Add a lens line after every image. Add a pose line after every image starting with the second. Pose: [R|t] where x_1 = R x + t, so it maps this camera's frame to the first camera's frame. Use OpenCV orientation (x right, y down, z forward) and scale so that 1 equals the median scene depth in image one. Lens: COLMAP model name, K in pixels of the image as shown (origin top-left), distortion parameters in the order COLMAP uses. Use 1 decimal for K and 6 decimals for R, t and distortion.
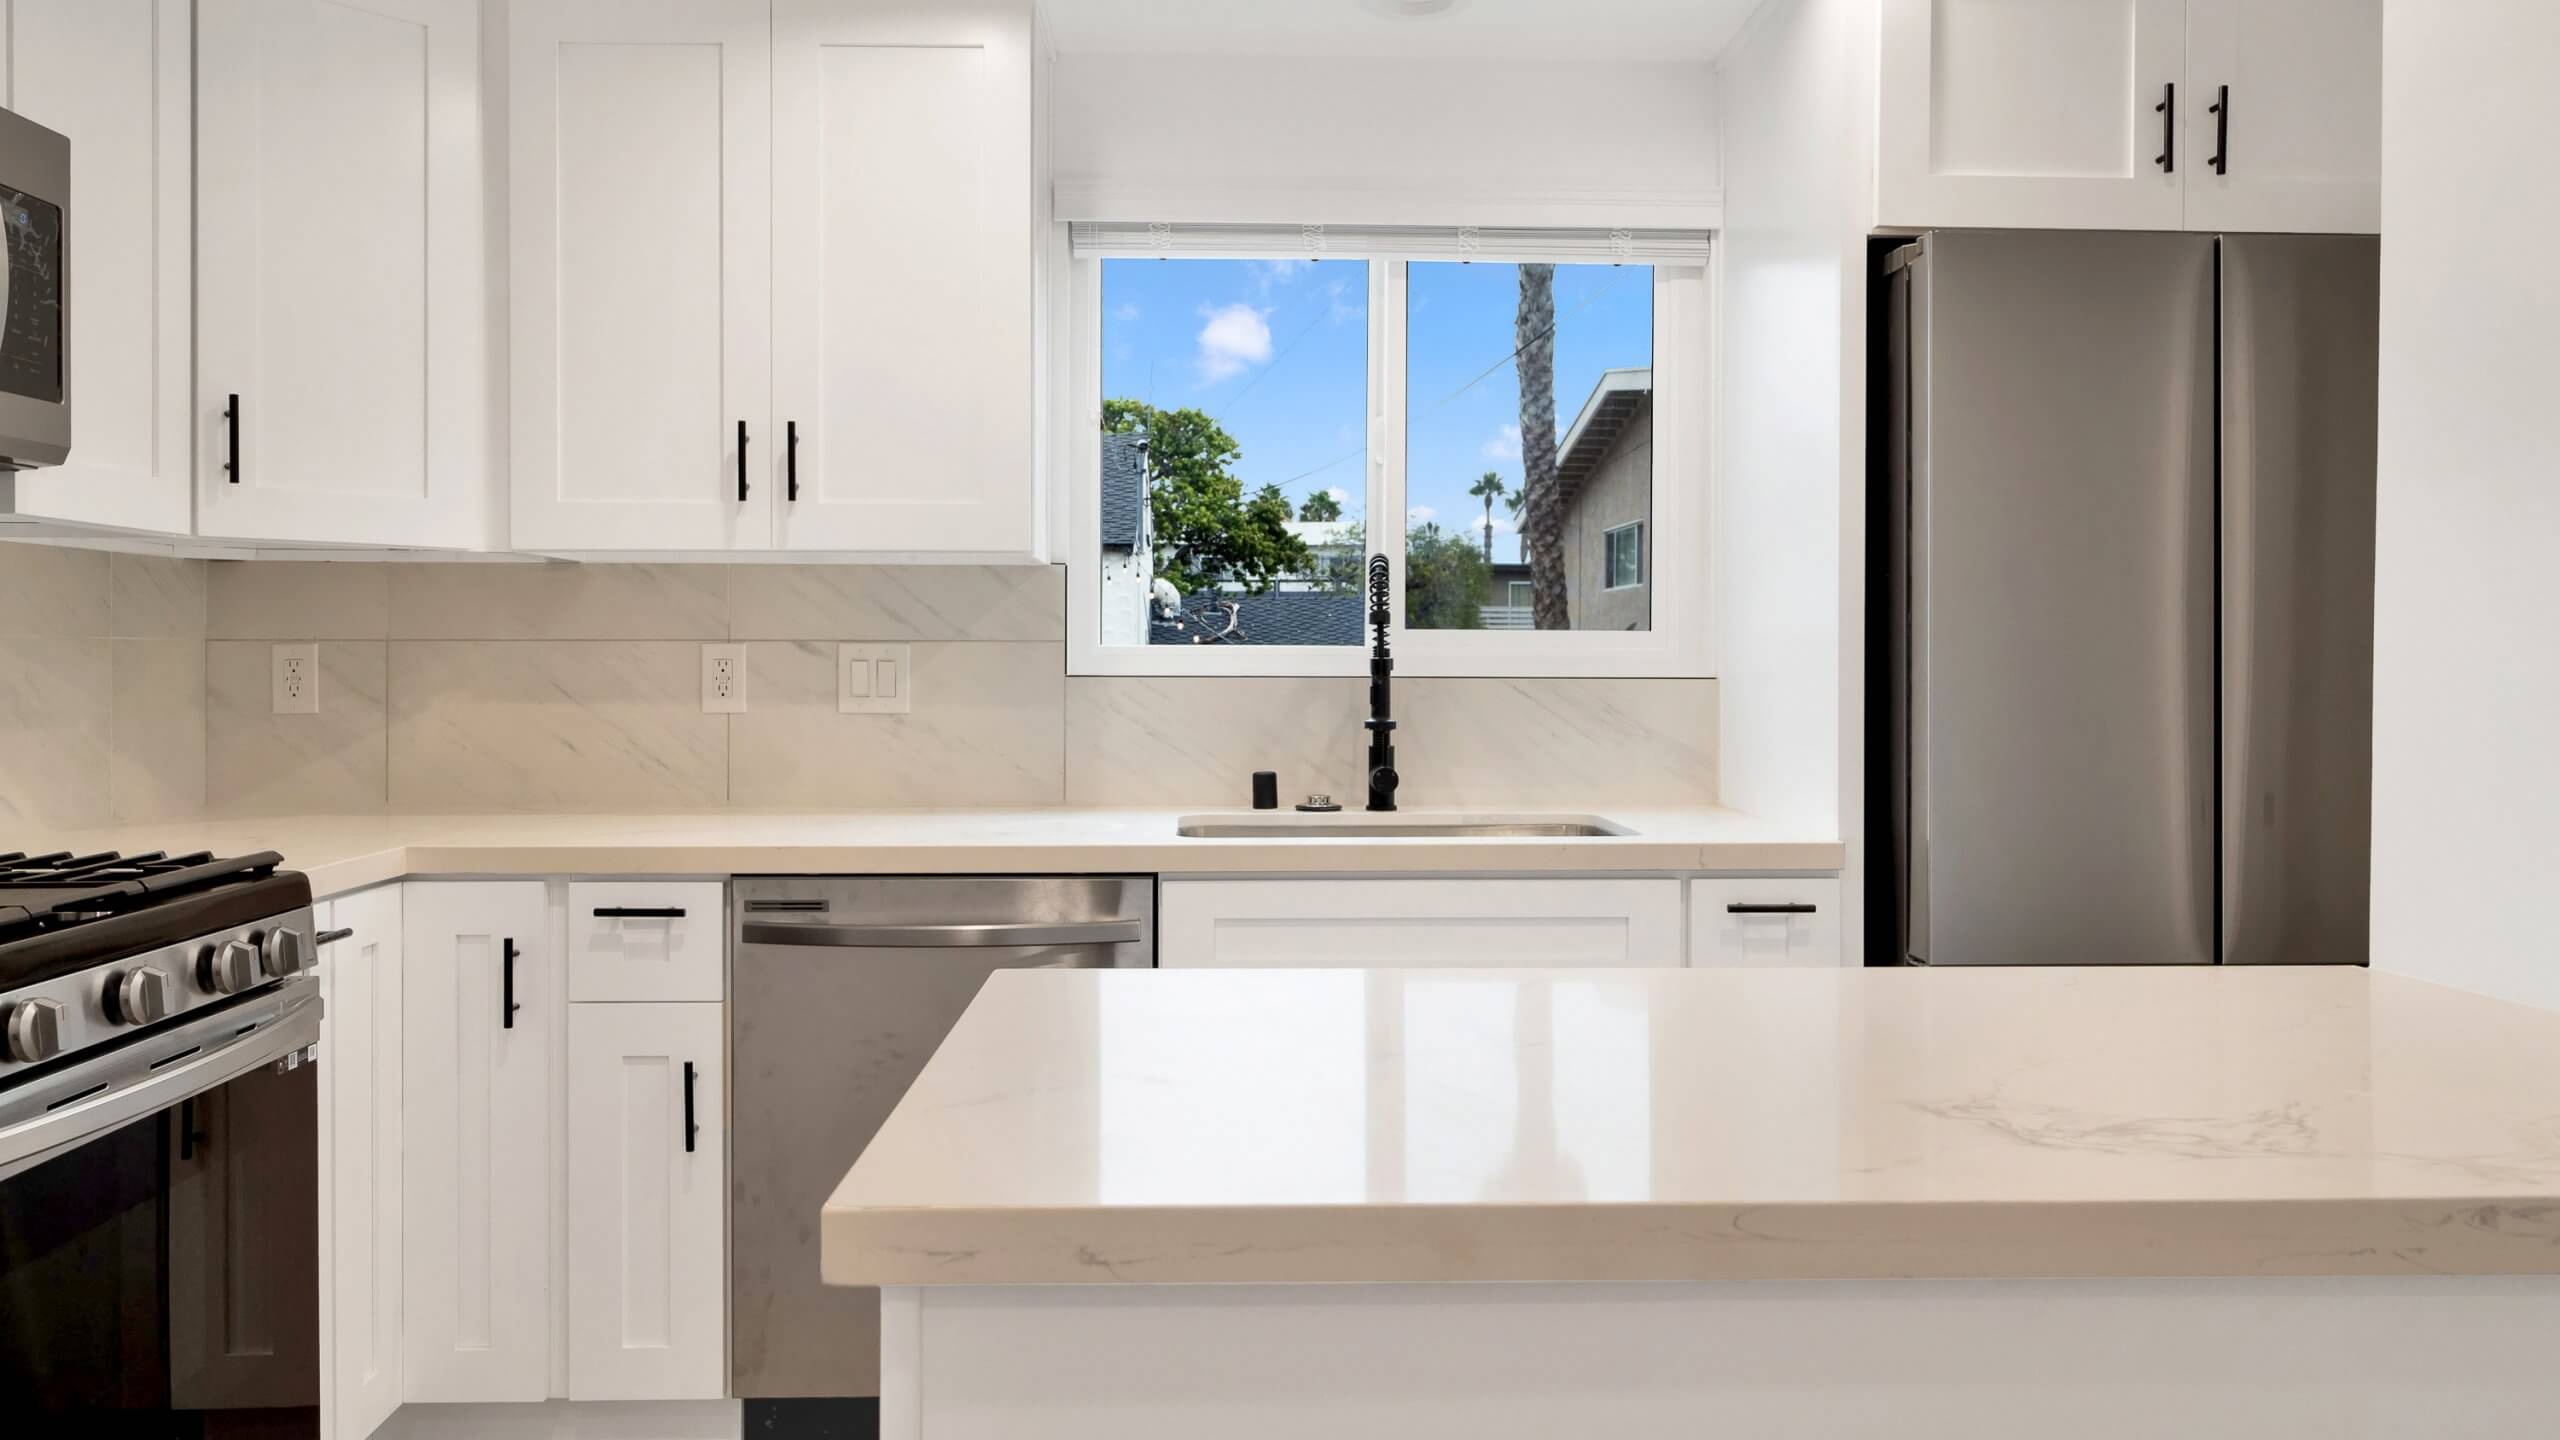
lens RADIAL K [[1745.7, 0, 1158.8], [0, 1745.7, 668.8], [0, 0, 1]] dist [0.004486, -0.000355]
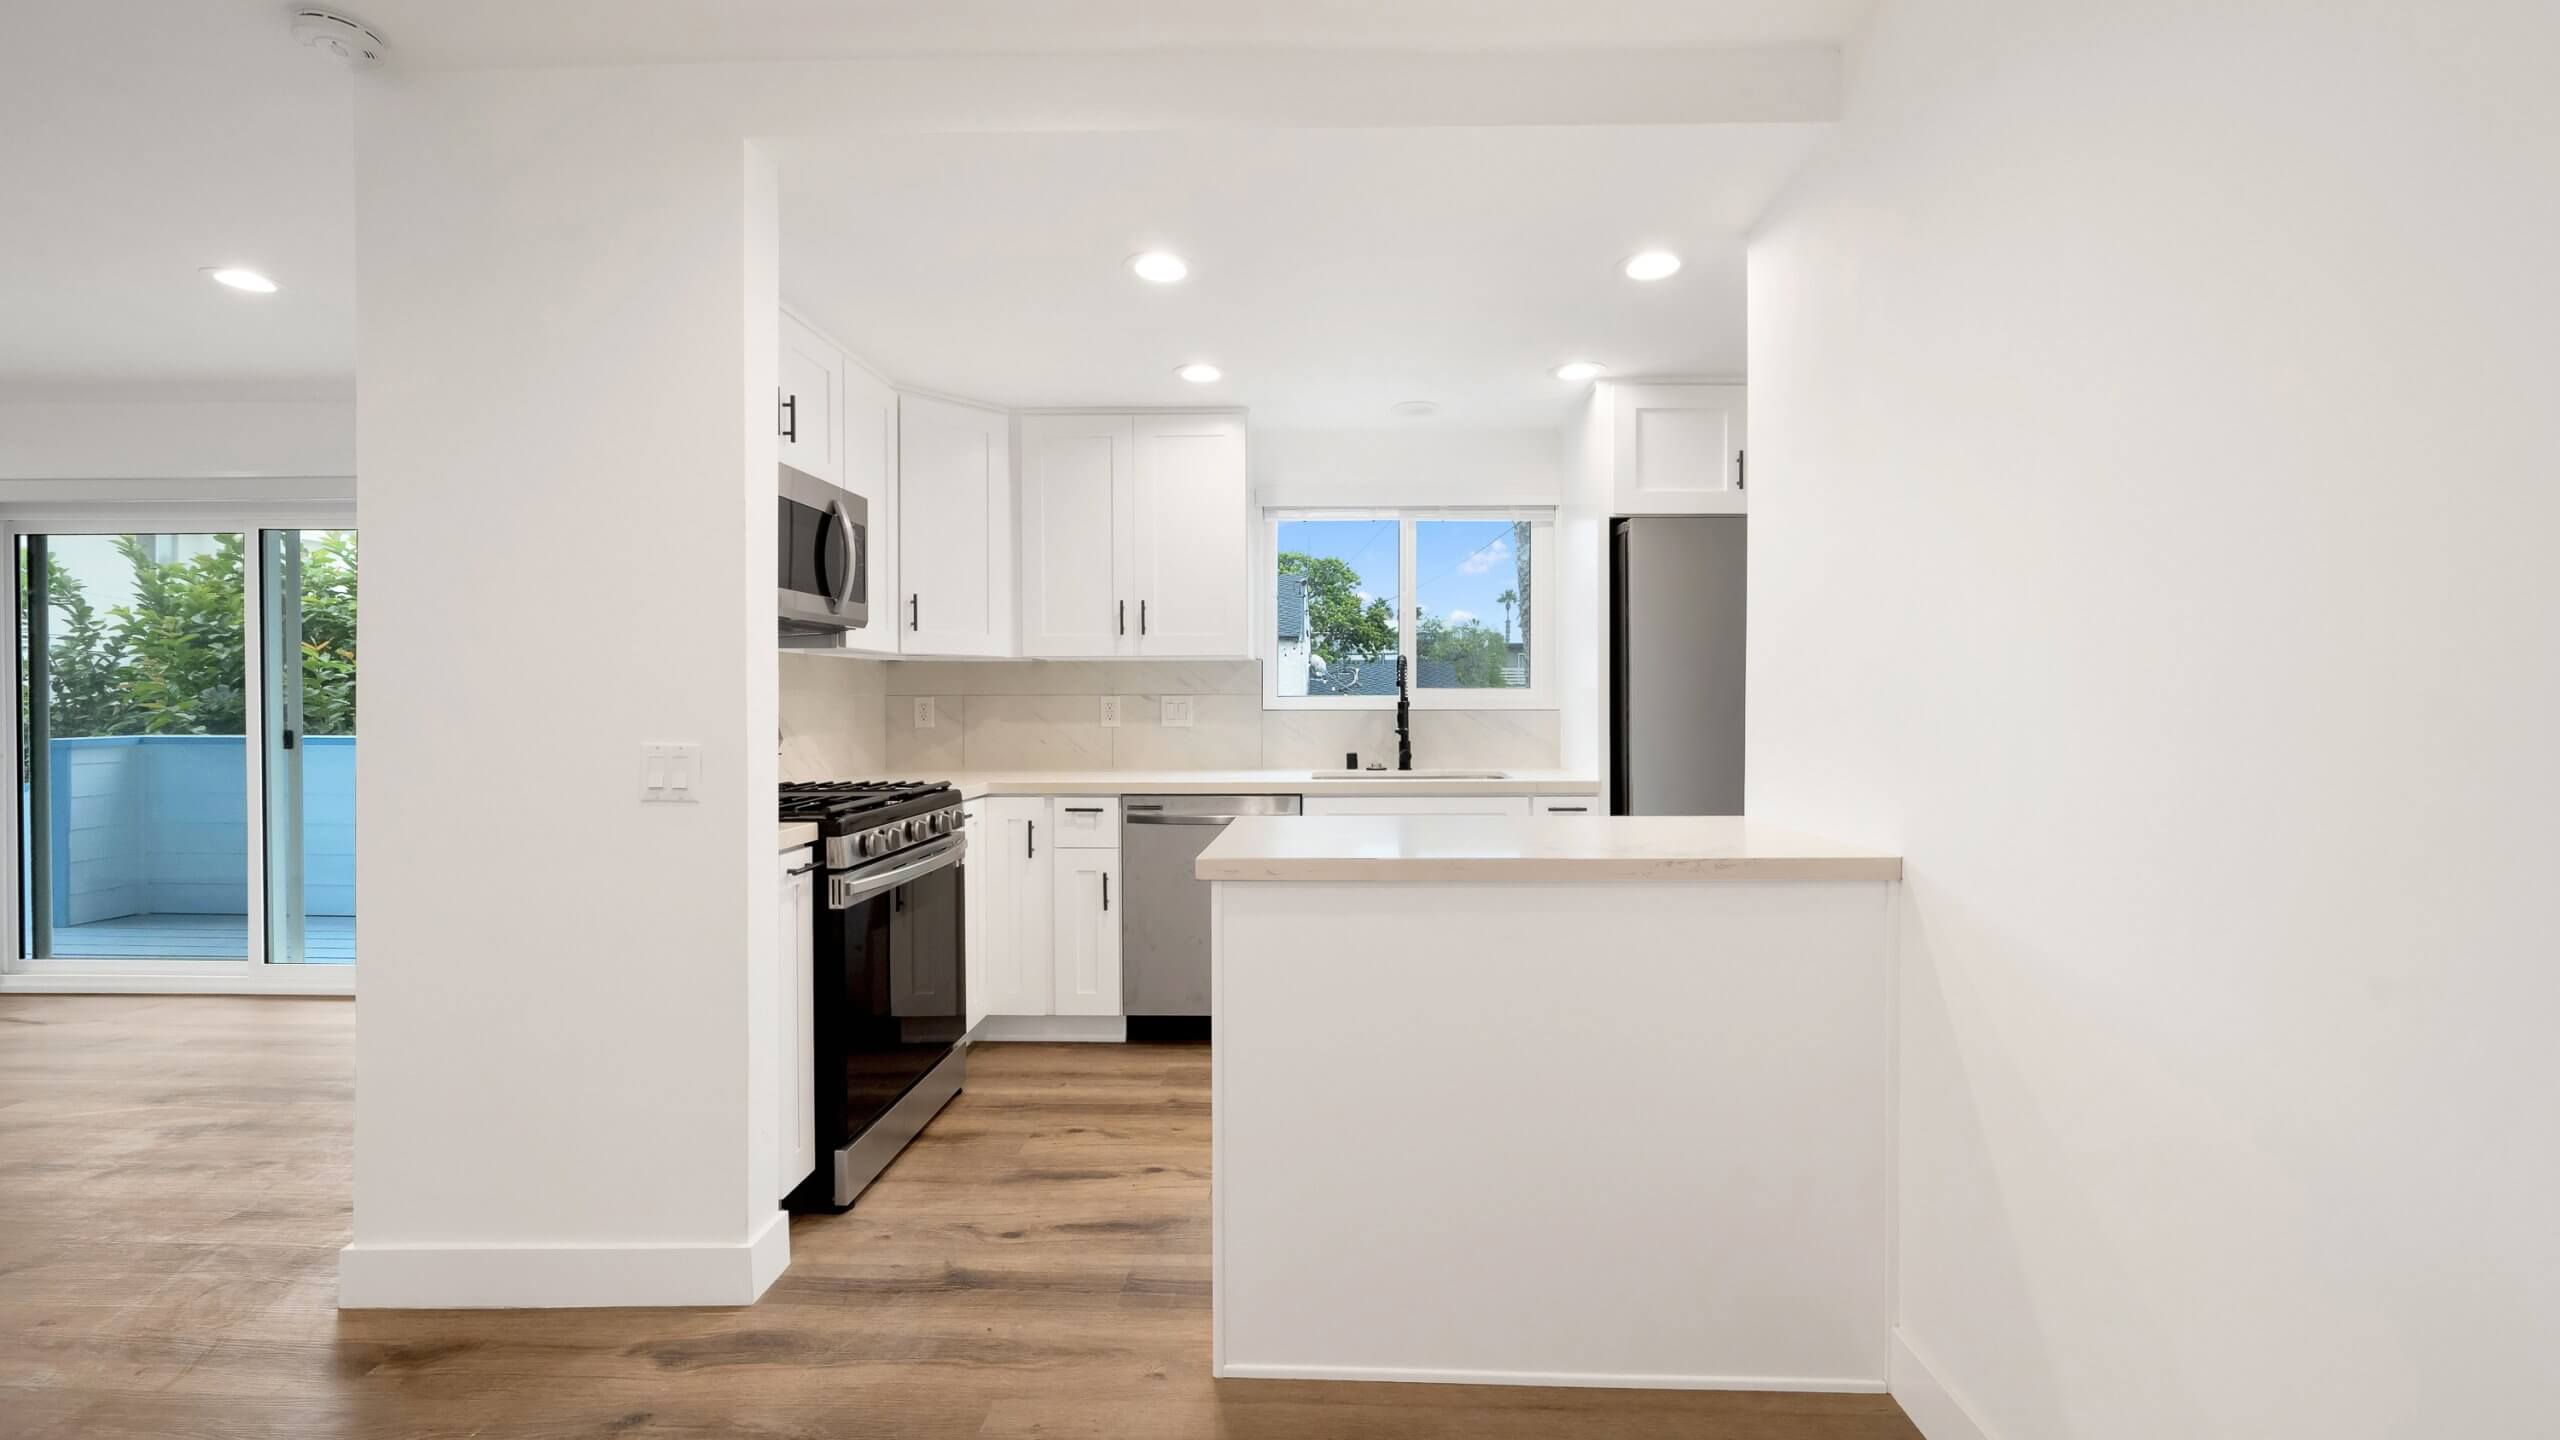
lens RADIAL K [[1011.4, 0, 1250.1], [0, 1011.4, 704.5], [0, 0, 1]] dist [-0.000768, 0.000018]
pose [[0.997879, -0.004332, -0.064959, 0.016441], [0.004295, 0.999991, -0.000706, -0.002165], [0.064961, 0.000425, 0.997888, -0.315314]]
